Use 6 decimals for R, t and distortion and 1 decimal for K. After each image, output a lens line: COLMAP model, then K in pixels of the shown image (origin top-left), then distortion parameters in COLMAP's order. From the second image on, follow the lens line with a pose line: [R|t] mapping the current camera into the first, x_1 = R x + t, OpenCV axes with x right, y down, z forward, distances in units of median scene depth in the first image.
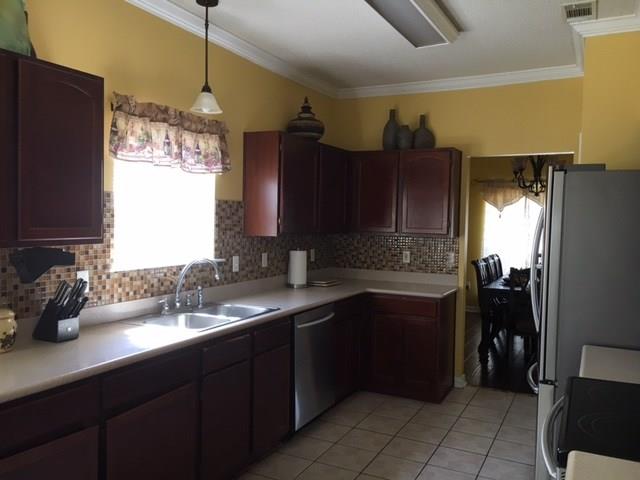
lens RADIAL K [[534.0, 0, 320.0], [0, 534.0, 240.0], [0, 0, 1]] dist [0.006761, 0.002724]
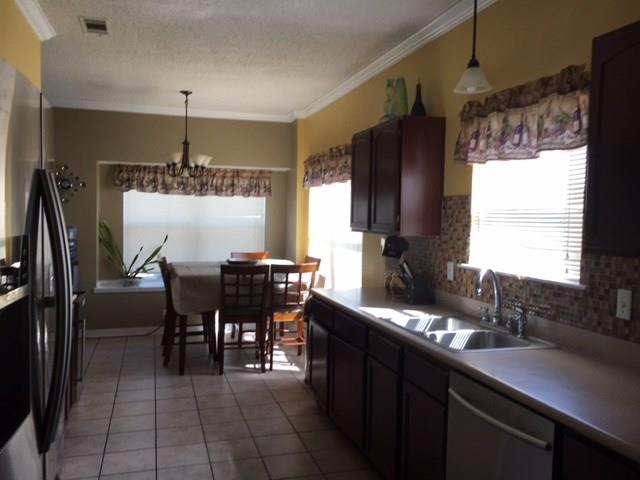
lens RADIAL K [[534.0, 0, 320.0], [0, 534.0, 240.0], [0, 0, 1]] dist [0.006761, 0.002724]
pose [[-0.716430, -0.006657, -0.697627, 0.521872], [-0.067056, 0.995982, 0.059360, -0.036869], [0.694429, 0.089307, -0.713998, 1.397880]]
